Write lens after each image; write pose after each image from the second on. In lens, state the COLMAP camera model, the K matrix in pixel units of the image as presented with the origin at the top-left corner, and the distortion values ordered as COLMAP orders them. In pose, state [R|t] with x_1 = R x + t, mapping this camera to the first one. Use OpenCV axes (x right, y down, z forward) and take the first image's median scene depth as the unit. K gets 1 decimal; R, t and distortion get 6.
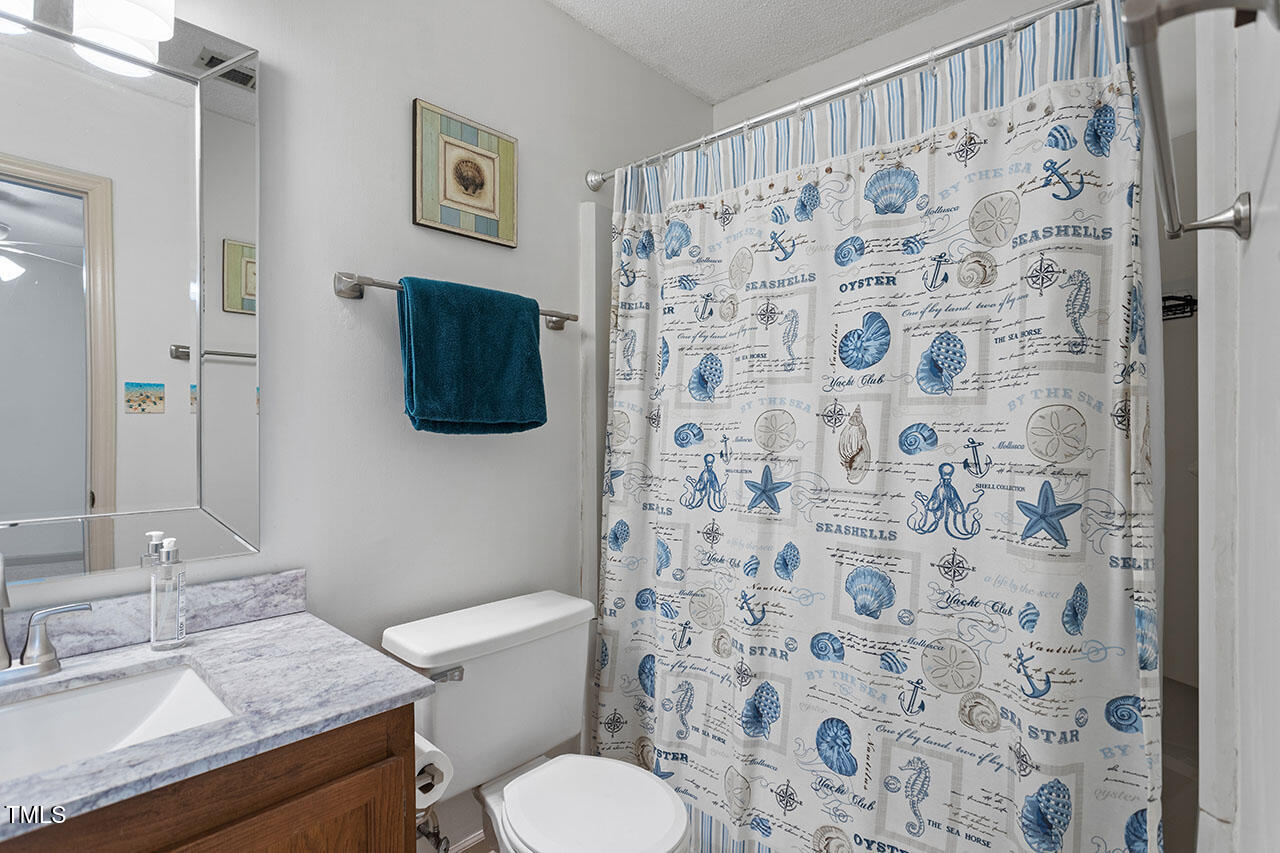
lens RADIAL K [[622.8, 0, 645.3], [0, 622.8, 427.2], [0, 0, 1]] dist [-0.015709, 0.004425]
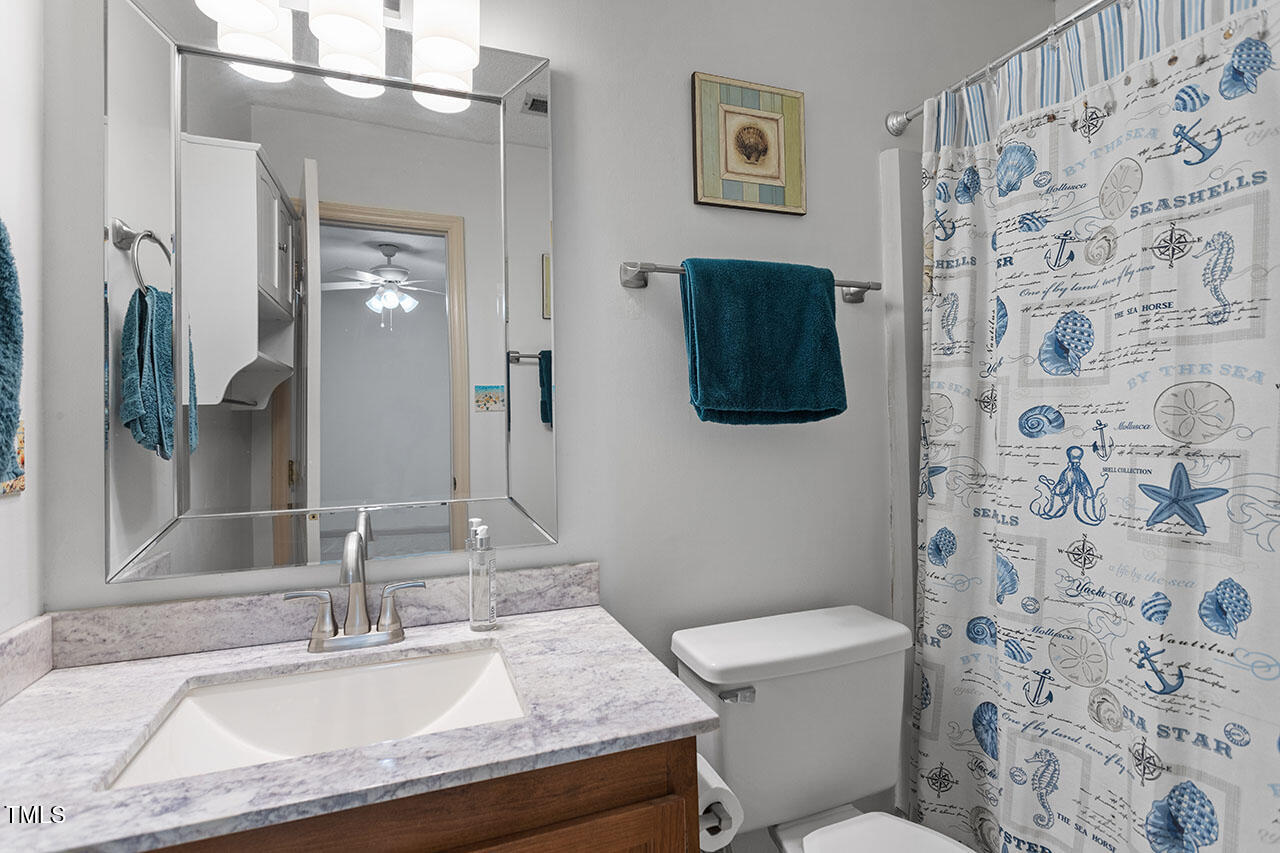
lens RADIAL K [[622.8, 0, 640.9], [0, 622.8, 416.4], [0, 0, 1]] dist [-0.015709, 0.004425]
pose [[0.890487, -0.021849, -0.454484, -0.023326], [0.020663, 0.999758, -0.007576, 0.002643], [0.454539, -0.002644, 0.890723, 0.117960]]
